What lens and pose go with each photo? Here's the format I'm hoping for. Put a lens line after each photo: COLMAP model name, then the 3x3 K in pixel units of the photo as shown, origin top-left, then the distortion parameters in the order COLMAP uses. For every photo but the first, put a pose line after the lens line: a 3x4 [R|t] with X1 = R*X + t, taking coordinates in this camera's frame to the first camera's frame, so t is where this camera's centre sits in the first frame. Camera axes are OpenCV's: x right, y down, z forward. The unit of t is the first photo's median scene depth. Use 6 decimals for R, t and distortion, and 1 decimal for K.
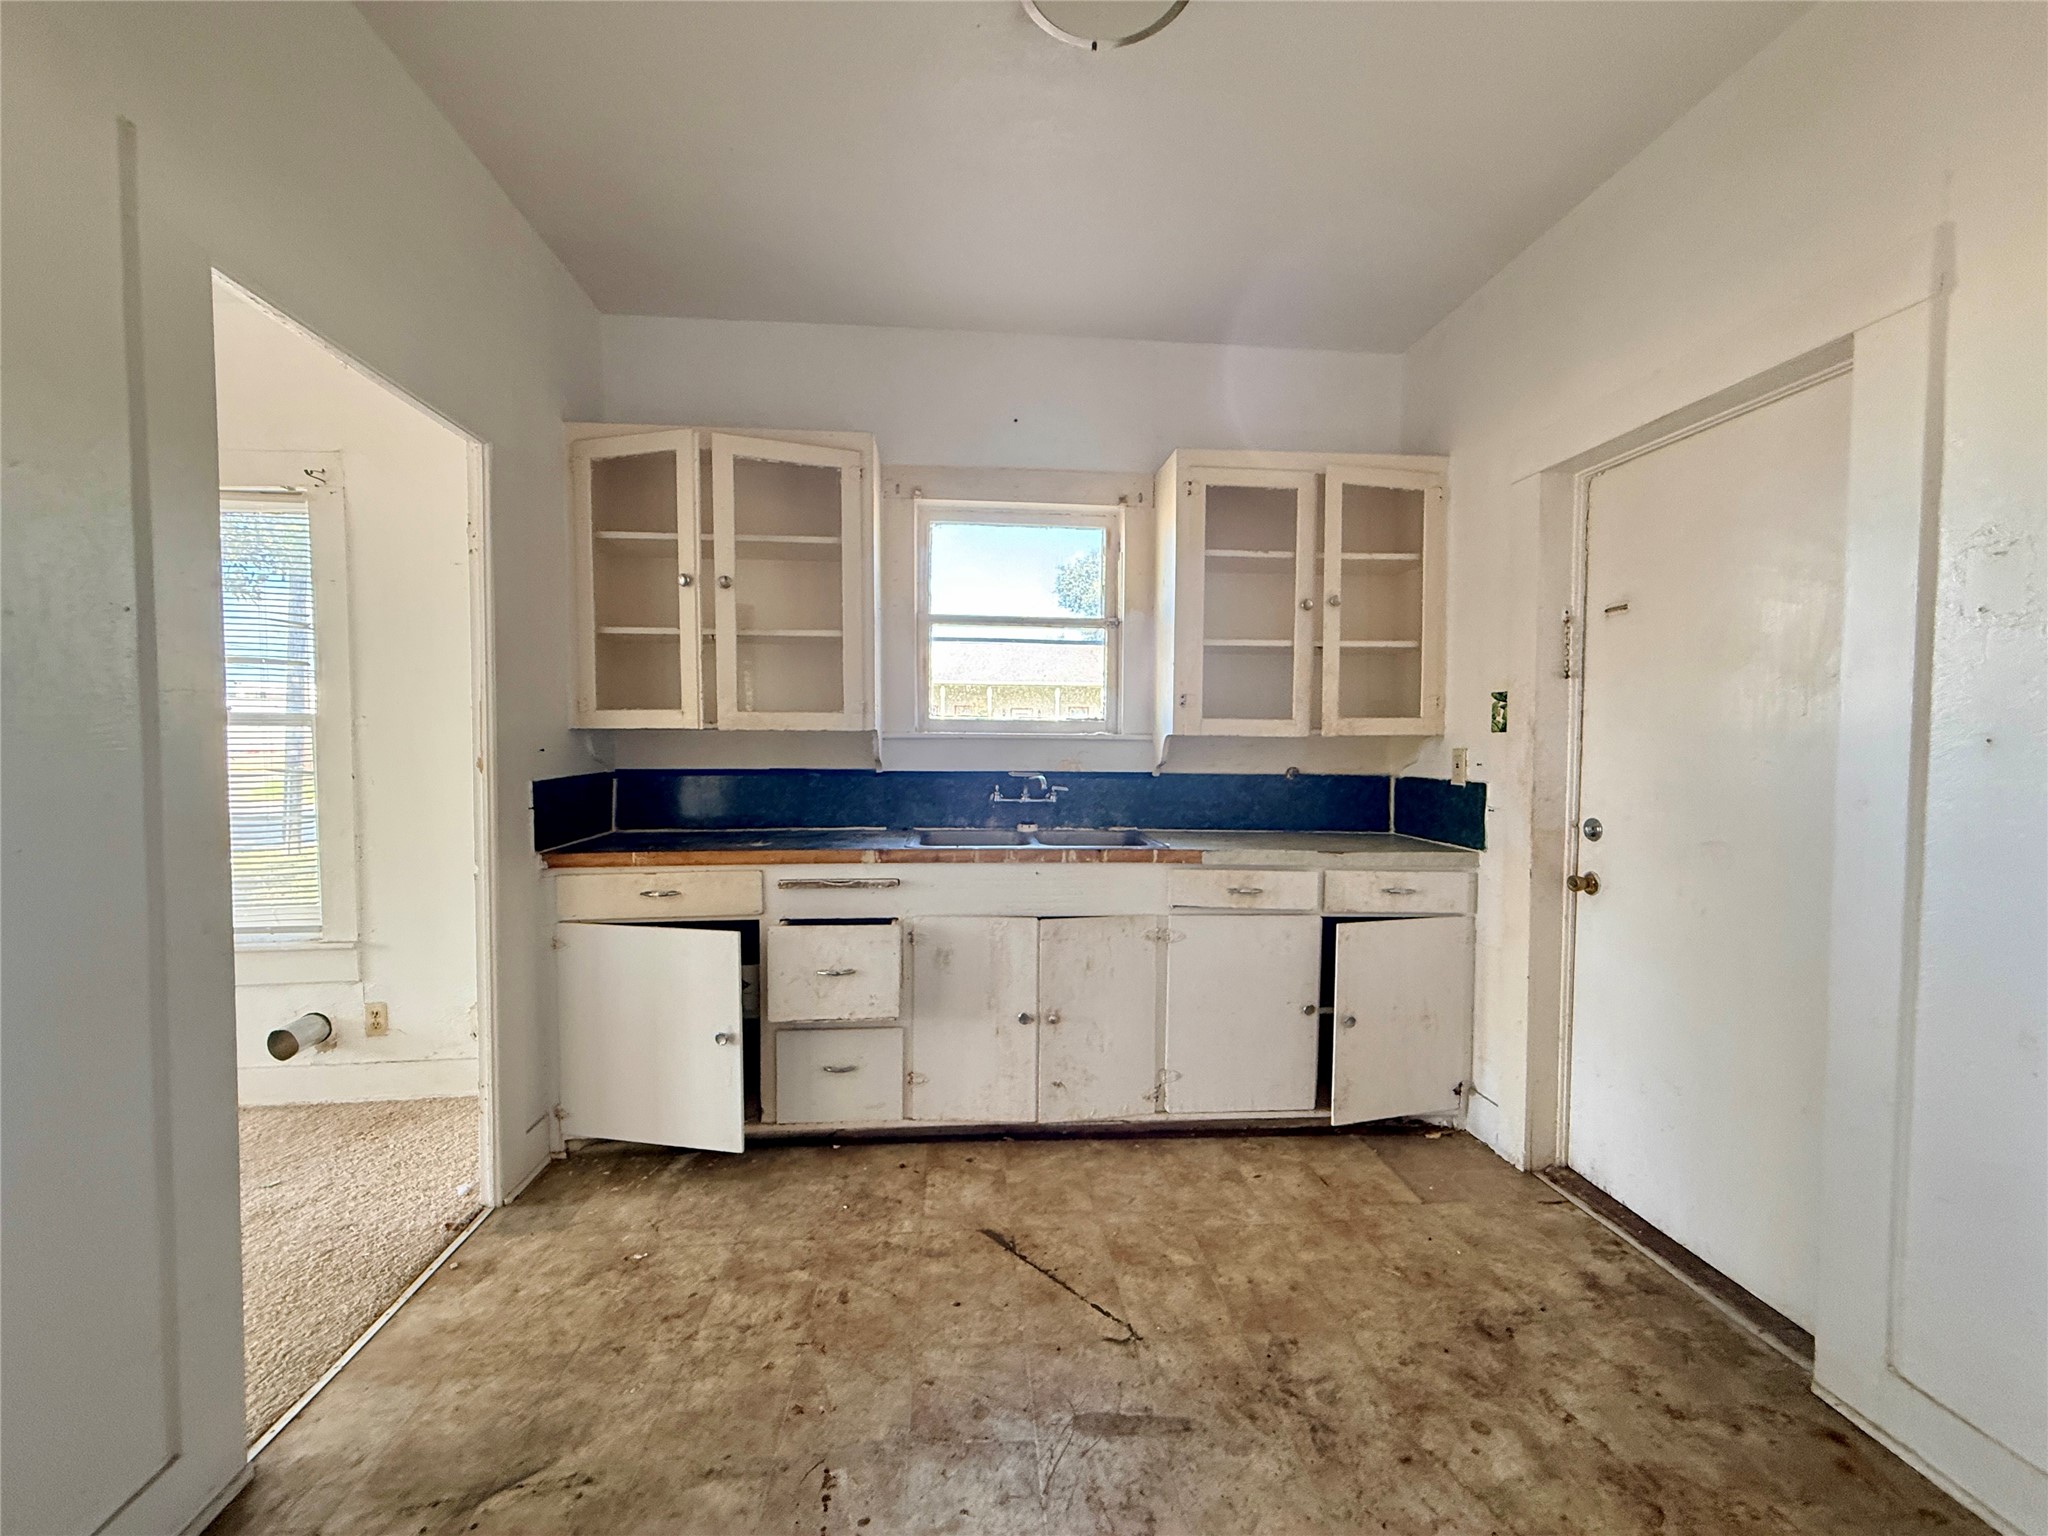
lens RADIAL K [[822.3, 0, 1023.7], [0, 822.3, 768.5], [0, 0, 1]] dist [0.001760, 0.000253]
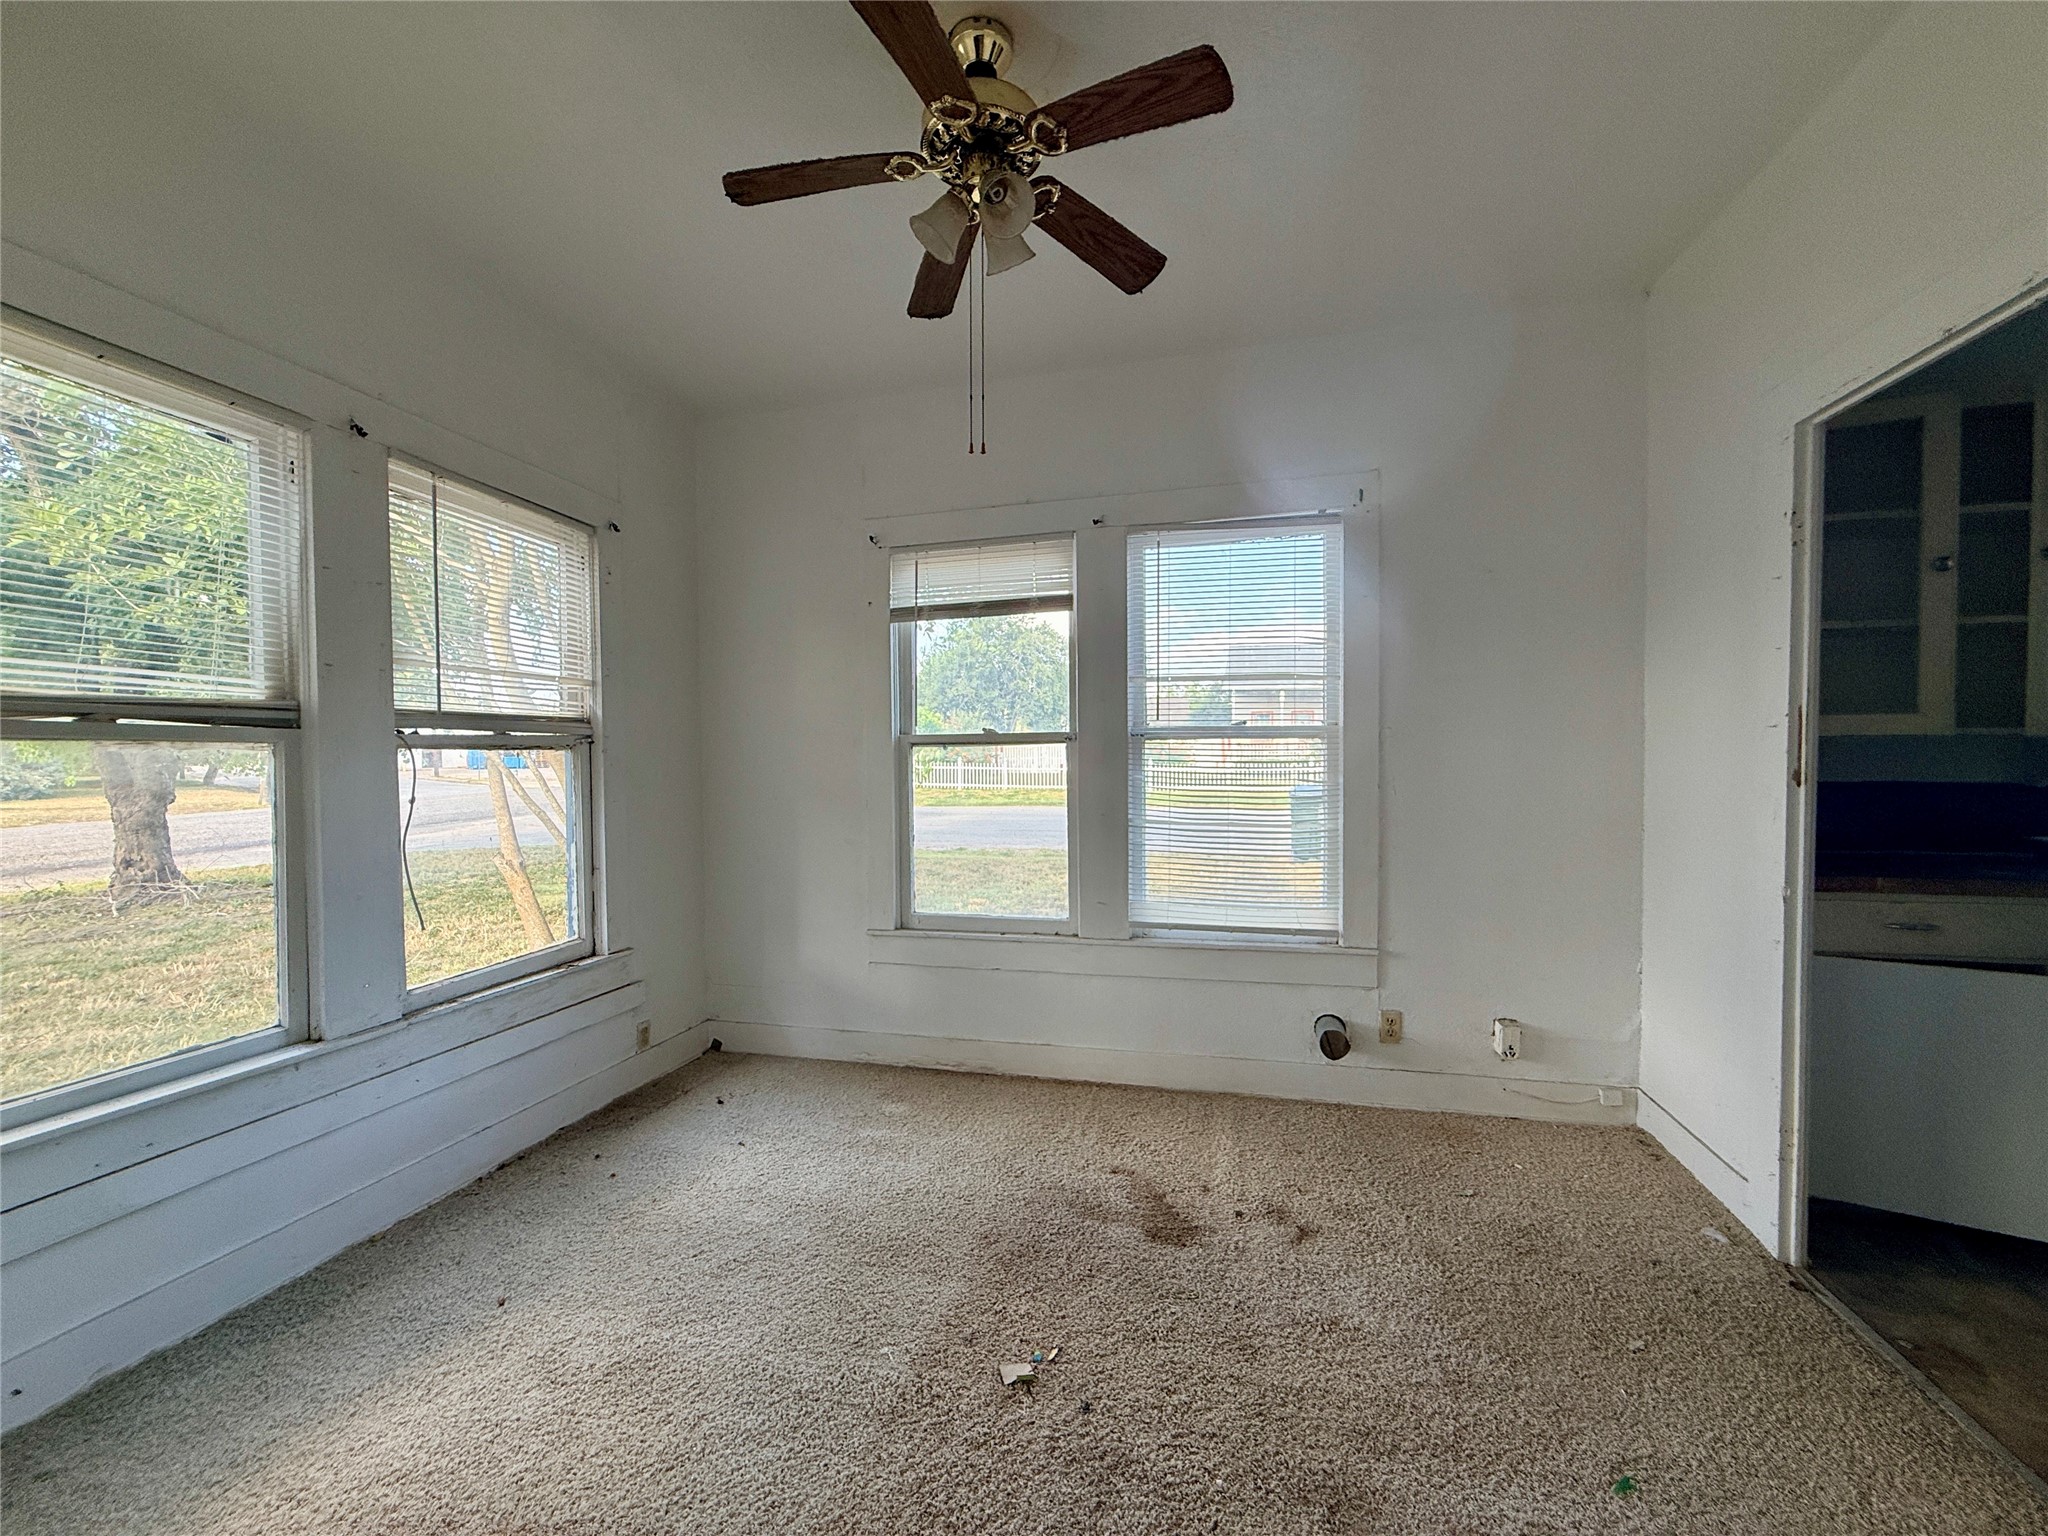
lens RADIAL K [[822.3, 0, 1035.8], [0, 822.3, 766.8], [0, 0, 1]] dist [0.001760, 0.000253]
pose [[0.947422, 0.000894, -0.319985, -0.884523], [-0.004595, 0.999931, -0.010811, -0.001340], [0.319953, 0.011713, 0.947361, -0.099835]]
